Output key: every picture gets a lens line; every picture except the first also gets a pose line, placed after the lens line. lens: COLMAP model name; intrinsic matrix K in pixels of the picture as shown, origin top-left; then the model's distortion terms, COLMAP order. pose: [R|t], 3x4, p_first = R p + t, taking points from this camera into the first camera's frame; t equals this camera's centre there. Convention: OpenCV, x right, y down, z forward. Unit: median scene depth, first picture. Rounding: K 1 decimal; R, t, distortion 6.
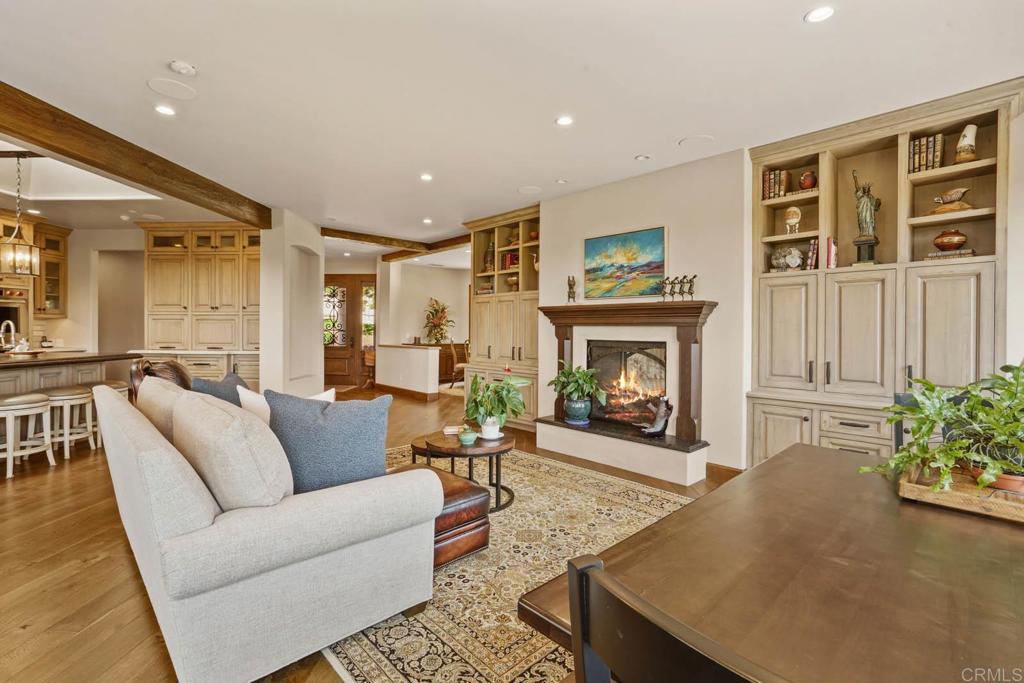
lens RADIAL K [[467.0, 0, 508.8], [0, 467.0, 335.0], [0, 0, 1]] dist [-0.024190, 0.000643]
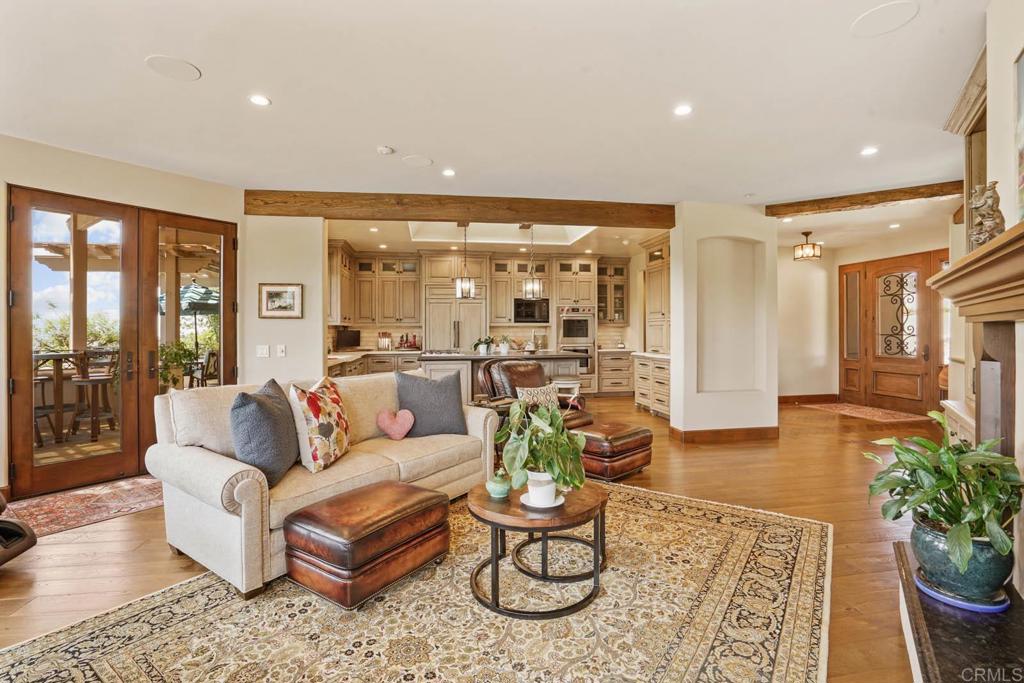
lens RADIAL K [[467.0, 0, 513.7], [0, 467.0, 339.4], [0, 0, 1]] dist [-0.024190, 0.000643]
pose [[0.197040, 0.008970, -0.980354, 0.332264], [-0.009830, 0.999926, 0.007174, -0.005306], [0.980346, 0.008224, 0.197113, 0.478526]]
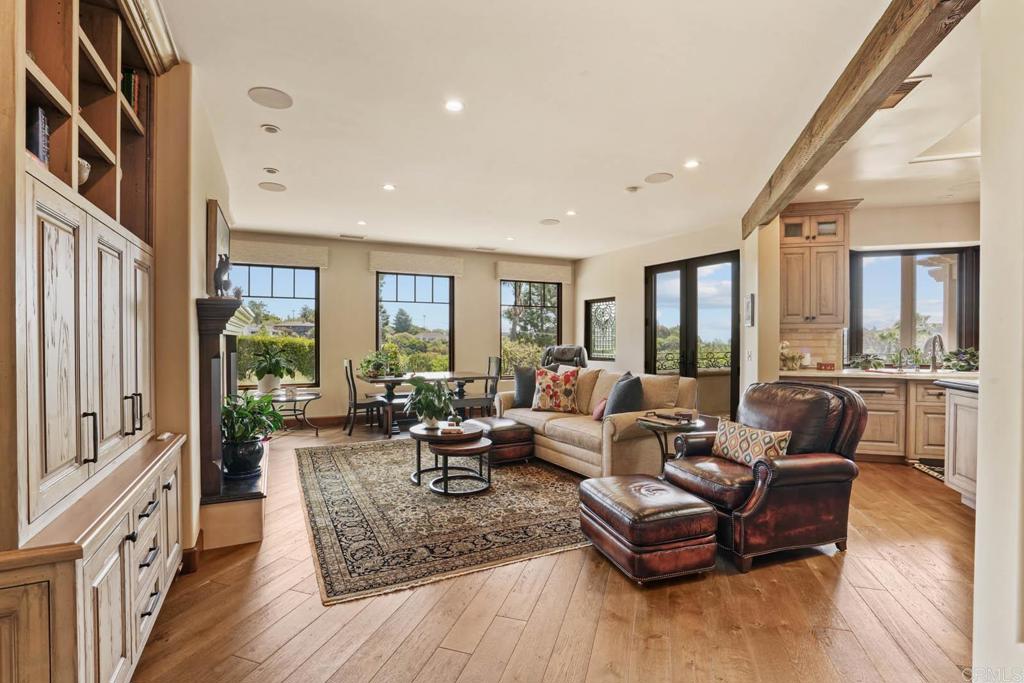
lens RADIAL K [[467.0, 0, 511.0], [0, 467.0, 341.6], [0, 0, 1]] dist [-0.002504, -0.000037]
pose [[-0.962470, 0.001696, 0.271383, -0.344699], [0.007344, 0.999777, 0.019799, -0.022320], [-0.271289, 0.021049, -0.962268, 1.245110]]
